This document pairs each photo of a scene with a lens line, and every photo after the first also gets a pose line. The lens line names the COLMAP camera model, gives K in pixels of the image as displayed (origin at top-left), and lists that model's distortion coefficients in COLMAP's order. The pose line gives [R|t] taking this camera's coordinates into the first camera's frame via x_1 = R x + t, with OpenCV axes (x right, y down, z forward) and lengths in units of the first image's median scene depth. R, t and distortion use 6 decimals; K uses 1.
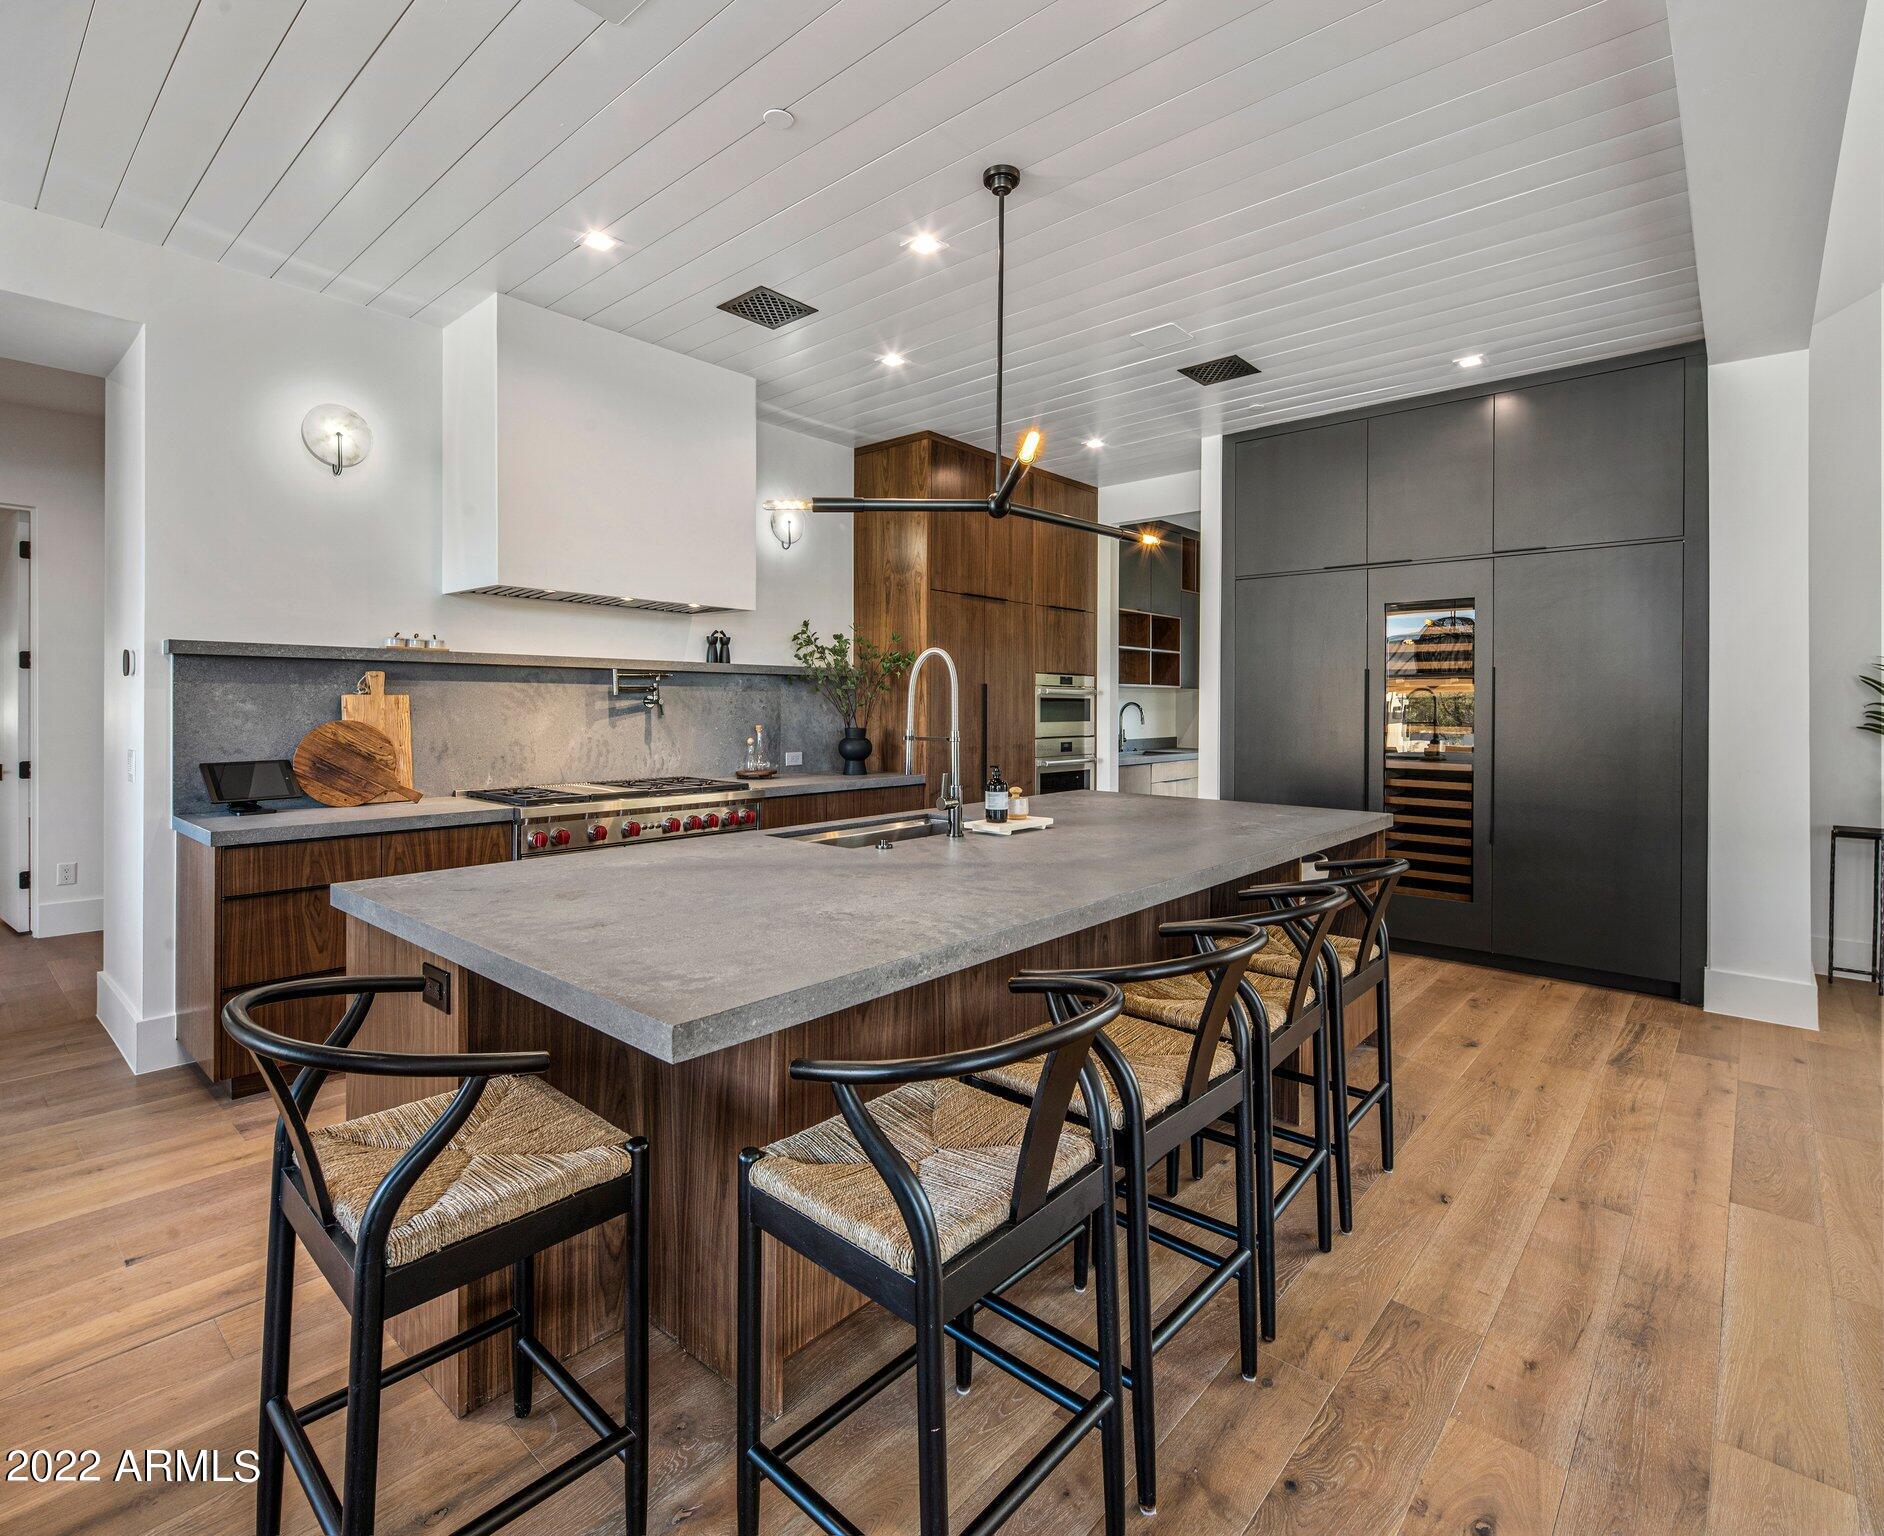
lens RADIAL K [[918.3, 0, 944.0], [0, 918.3, 705.8], [0, 0, 1]] dist [-0.000788, -0.000381]
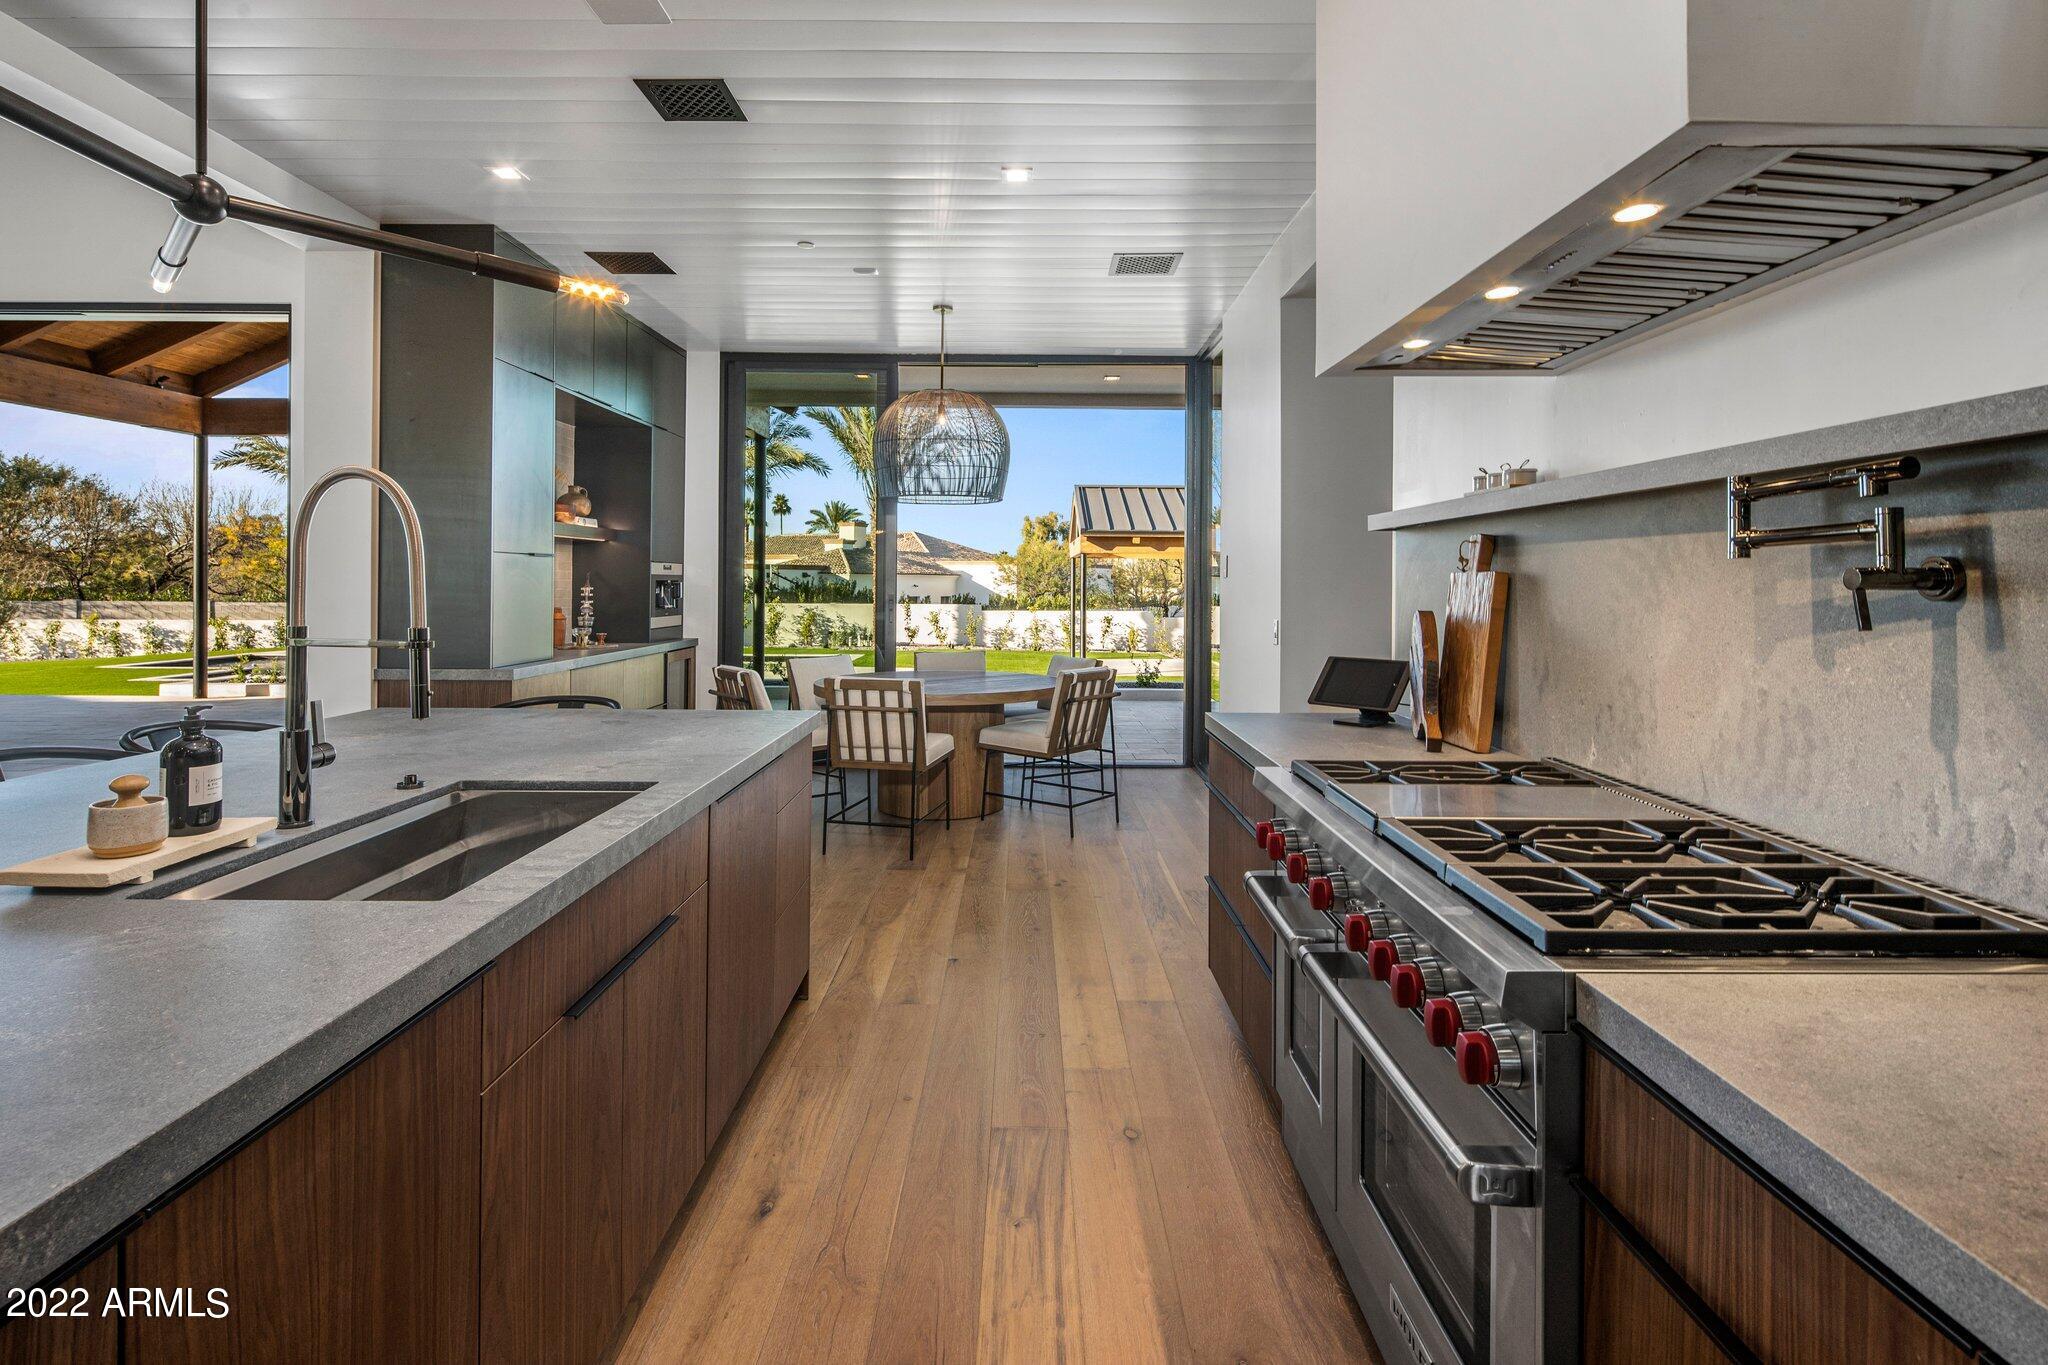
lens RADIAL K [[1005.8, 0, 1019.8], [0, 1005.8, 577.6], [0, 0, 1]] dist [-0.002822, -0.000671]
pose [[-0.754031, -0.008635, -0.656782, 0.050501], [-0.005671, 0.999962, -0.006637, -0.001948], [0.656815, -0.001280, -0.754051, 1.065263]]
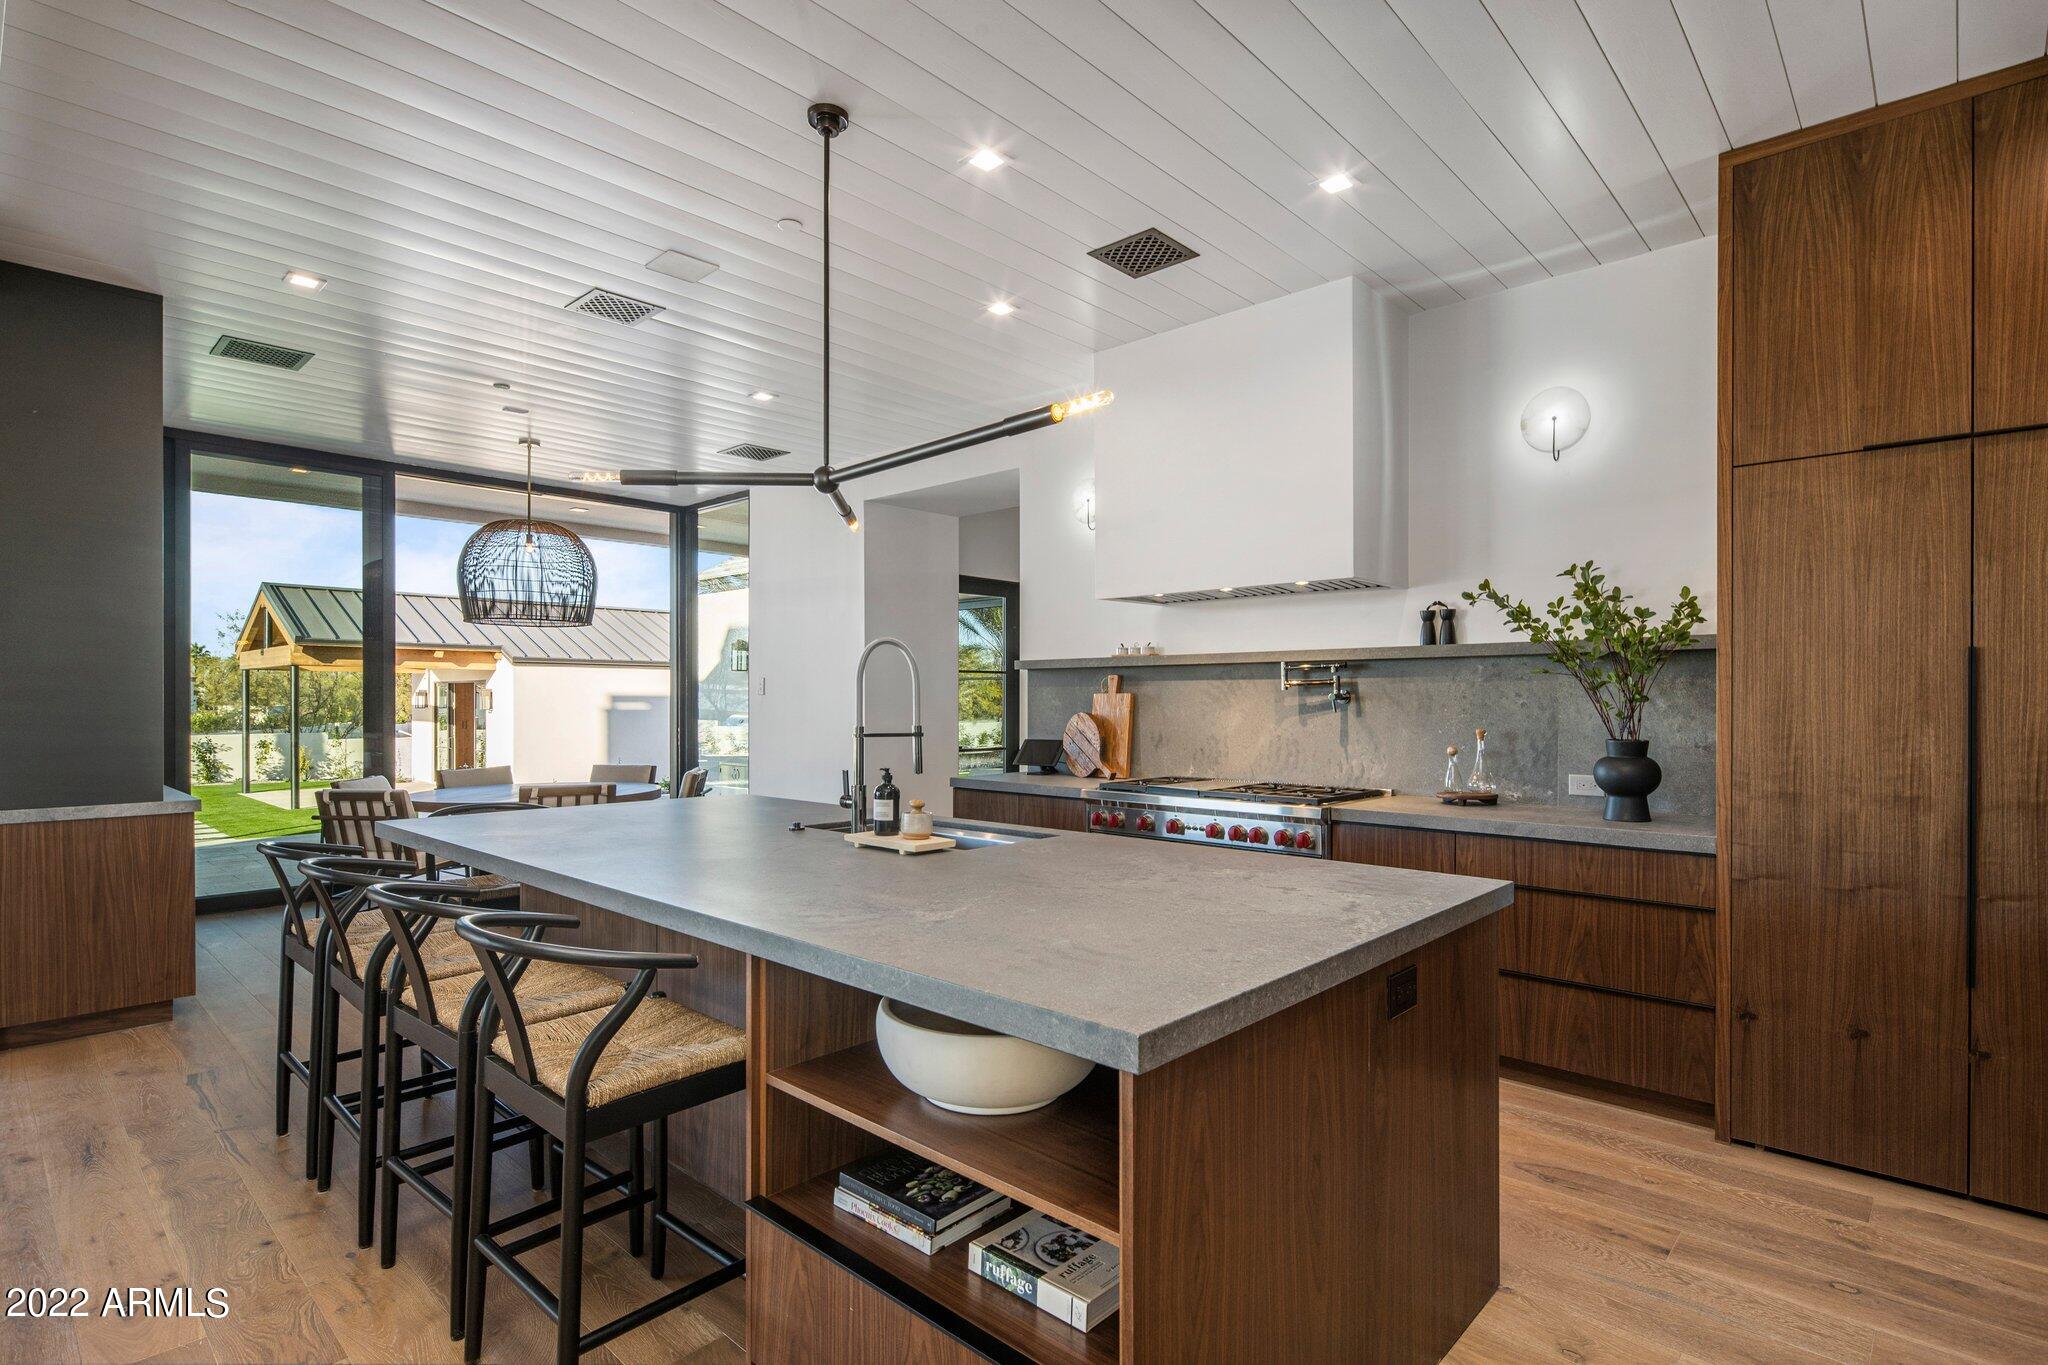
lens RADIAL K [[1003.4, 0, 1023.9], [0, 1003.4, 701.8], [0, 0, 1]] dist [-0.001980, -0.001342]
pose [[-0.030718, -0.003220, -0.999523, 0.639060], [-0.002481, 0.999992, -0.003145, 0.003605], [0.999525, 0.002383, -0.030726, 0.746606]]
